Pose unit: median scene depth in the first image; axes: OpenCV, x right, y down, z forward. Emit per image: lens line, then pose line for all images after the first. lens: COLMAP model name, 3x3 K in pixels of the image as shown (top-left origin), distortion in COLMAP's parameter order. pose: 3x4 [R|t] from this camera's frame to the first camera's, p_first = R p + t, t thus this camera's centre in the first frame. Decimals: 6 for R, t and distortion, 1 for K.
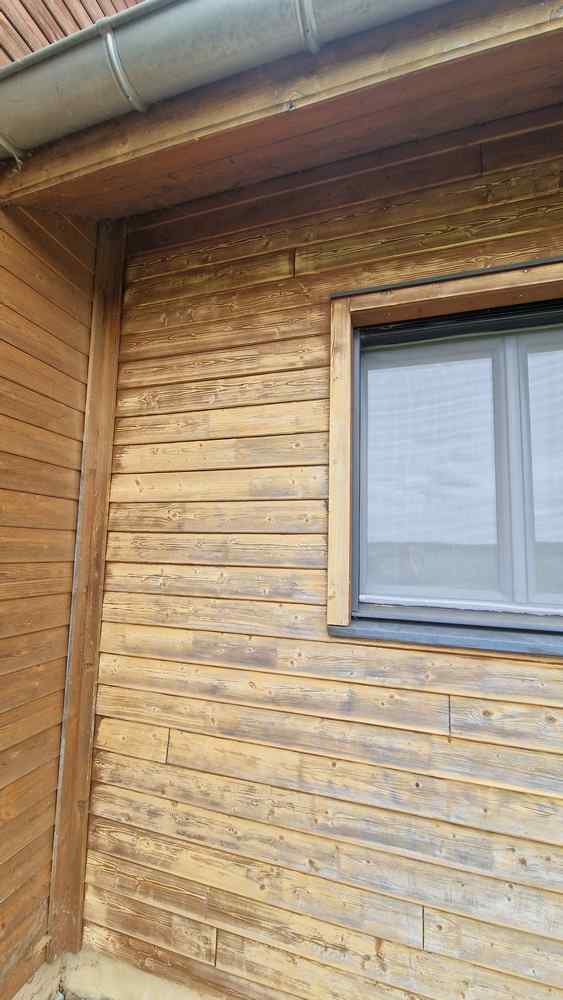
lens RADIAL K [[446.5, 0, 281.5], [0, 446.5, 500.0], [0, 0, 1]] dist [-0.001100, -0.000434]
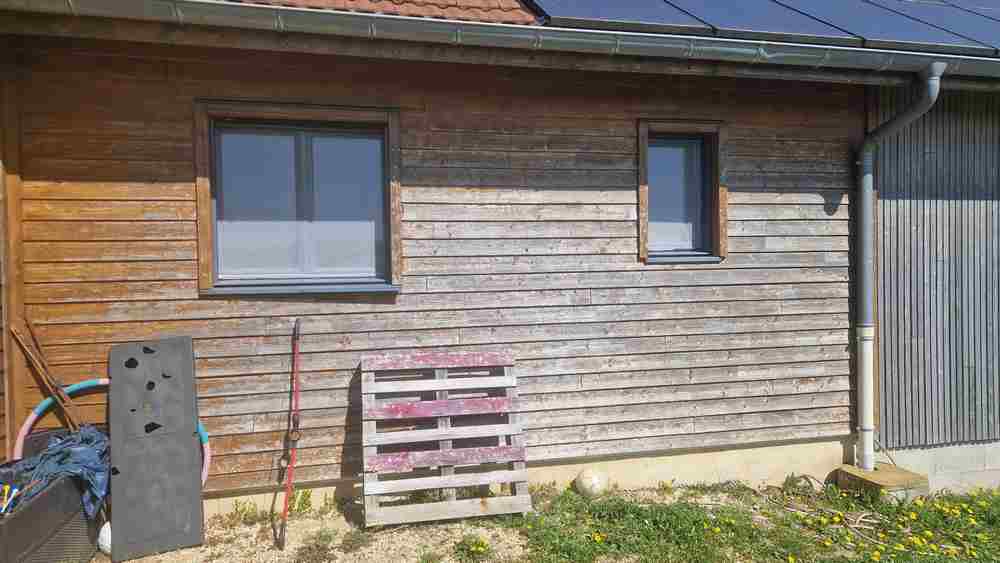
lens RADIAL K [[665.8, 0, 494.7], [0, 665.8, 280.2], [0, 0, 1]] dist [0.068992, -0.001500]
pose [[0.840679, -0.046710, 0.539515, -0.341903], [-0.027368, 0.991335, 0.128473, -0.128538], [-0.540841, -0.122770, 0.832117, -1.790264]]
